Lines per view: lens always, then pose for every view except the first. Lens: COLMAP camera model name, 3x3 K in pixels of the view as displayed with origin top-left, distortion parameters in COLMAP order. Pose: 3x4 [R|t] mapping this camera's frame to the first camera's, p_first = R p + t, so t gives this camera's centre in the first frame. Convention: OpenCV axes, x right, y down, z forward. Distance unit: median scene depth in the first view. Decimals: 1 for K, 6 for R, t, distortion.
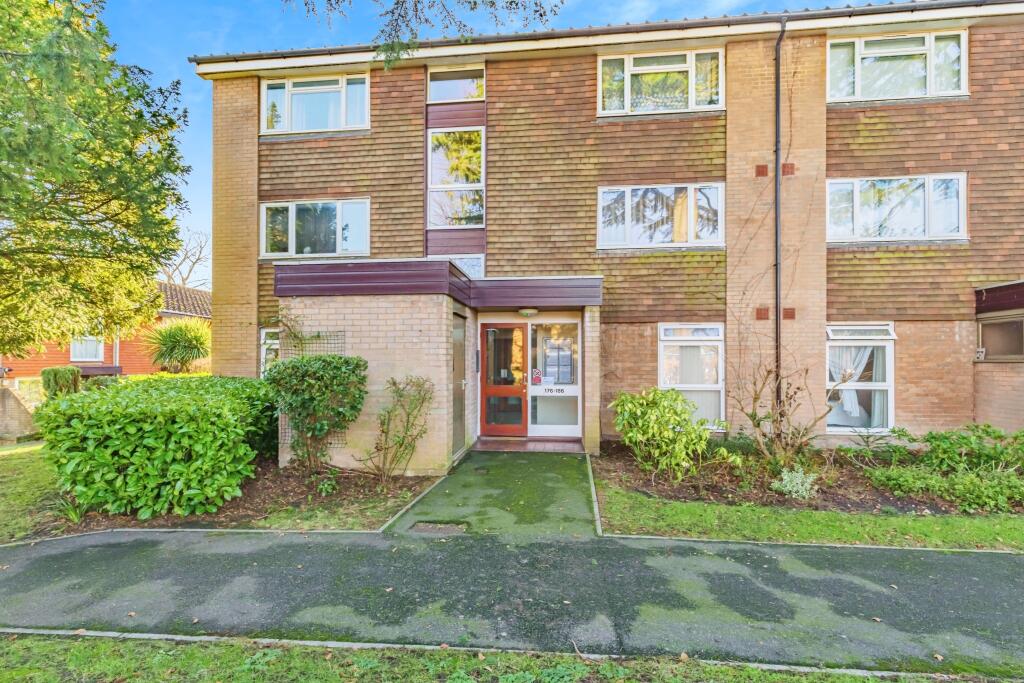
lens RADIAL K [[476.8, 0, 510.4], [0, 476.8, 352.3], [0, 0, 1]] dist [0.009855, -0.002557]
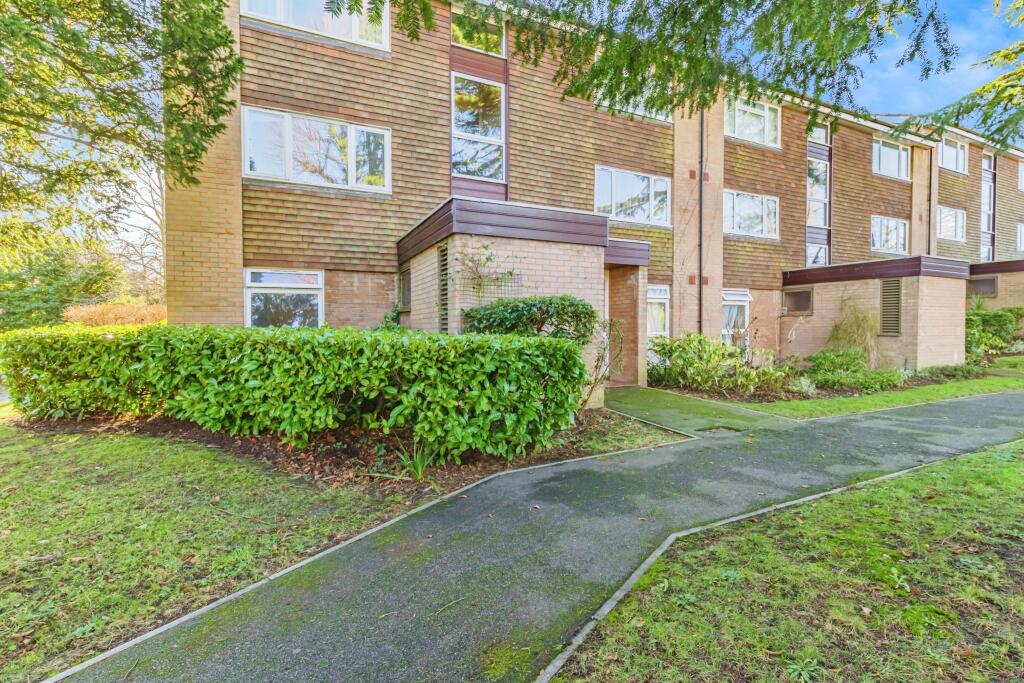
lens RADIAL K [[476.8, 0, 519.1], [0, 476.8, 333.1], [0, 0, 1]] dist [0.009855, -0.002557]
pose [[0.843545, -0.009382, 0.536977, -0.618882], [-0.007954, 0.999519, 0.029959, 0.034359], [-0.537000, -0.029542, 0.843065, 0.102467]]
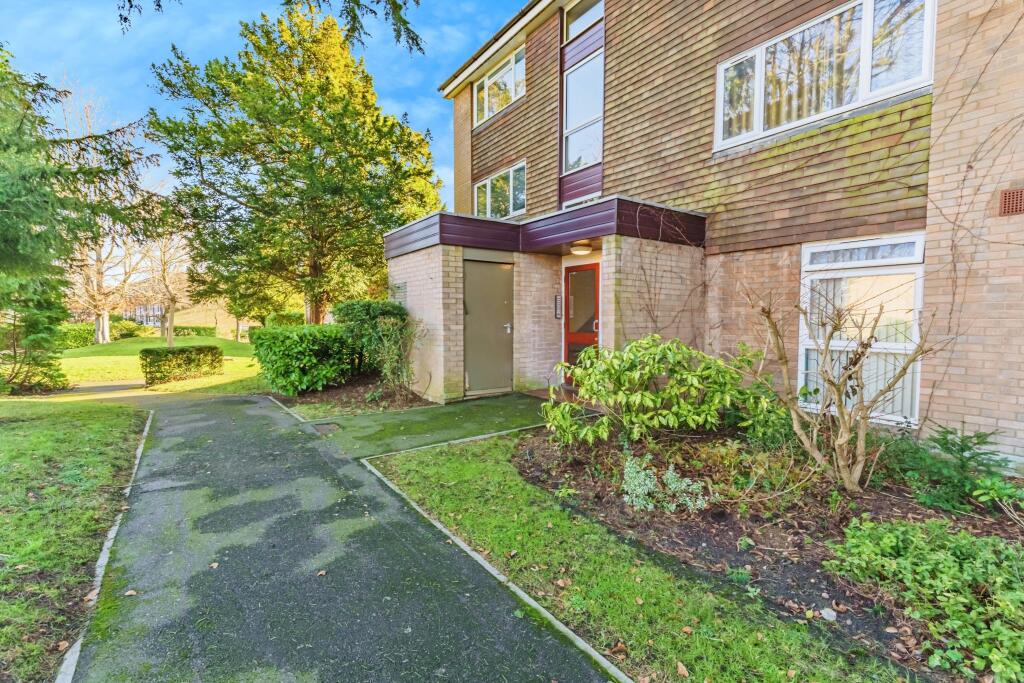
lens RADIAL K [[476.8, 0, 504.1], [0, 476.8, 338.1], [0, 0, 1]] dist [0.009855, -0.002557]
pose [[0.629315, 0.037394, -0.776250, 0.571870], [0.006547, 0.998551, 0.053411, 0.028028], [0.777123, -0.038695, 0.628158, 0.280008]]
